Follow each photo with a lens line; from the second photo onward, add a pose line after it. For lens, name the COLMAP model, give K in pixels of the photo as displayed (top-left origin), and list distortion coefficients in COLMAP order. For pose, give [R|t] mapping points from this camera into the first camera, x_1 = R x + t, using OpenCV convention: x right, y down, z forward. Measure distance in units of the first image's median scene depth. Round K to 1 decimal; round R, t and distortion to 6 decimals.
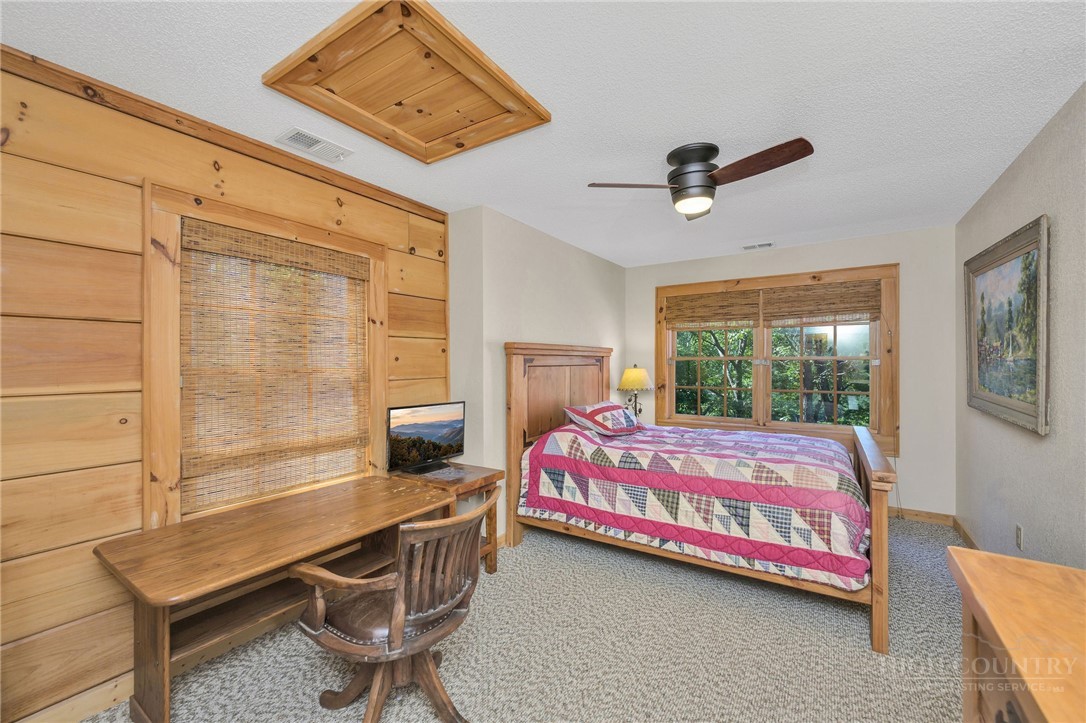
lens RADIAL K [[440.1, 0, 543.3], [0, 440.1, 361.8], [0, 0, 1]] dist [-0.004351, 0.000187]
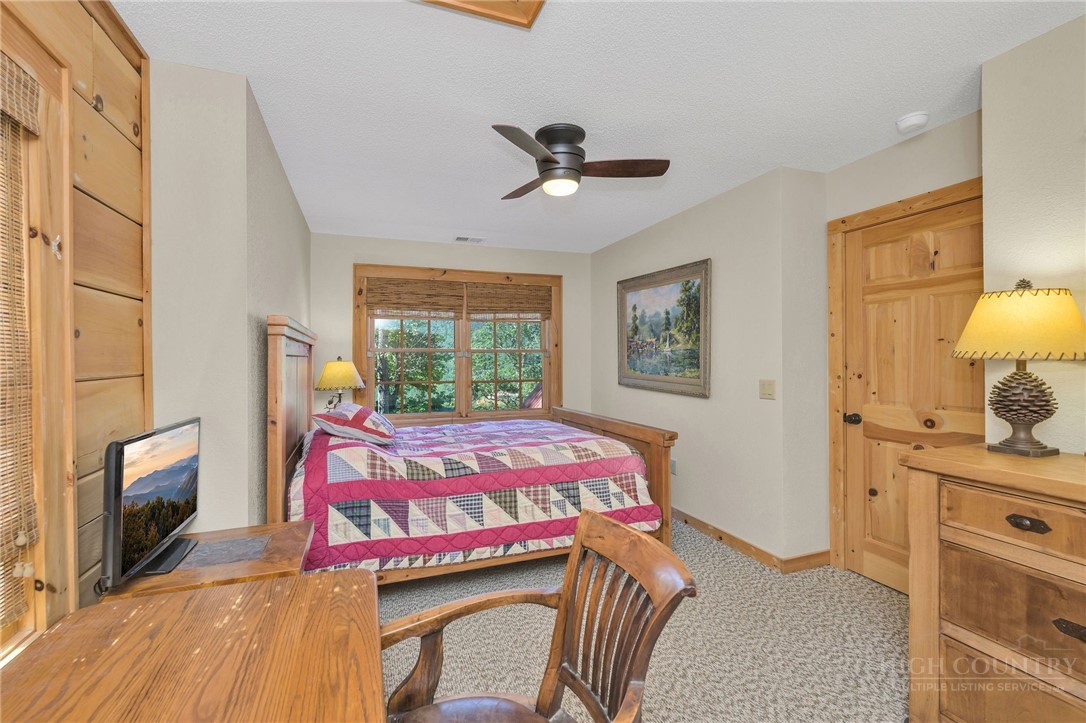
lens RADIAL K [[469.9, 0, 539.3], [0, 469.9, 358.7], [0, 0, 1]] dist [-0.001274, -0.000405]
pose [[0.597672, -0.001460, 0.801739, -0.434981], [0.004543, 0.999988, -0.001566, 0.021737], [-0.801728, 0.004578, 0.597672, 0.345360]]
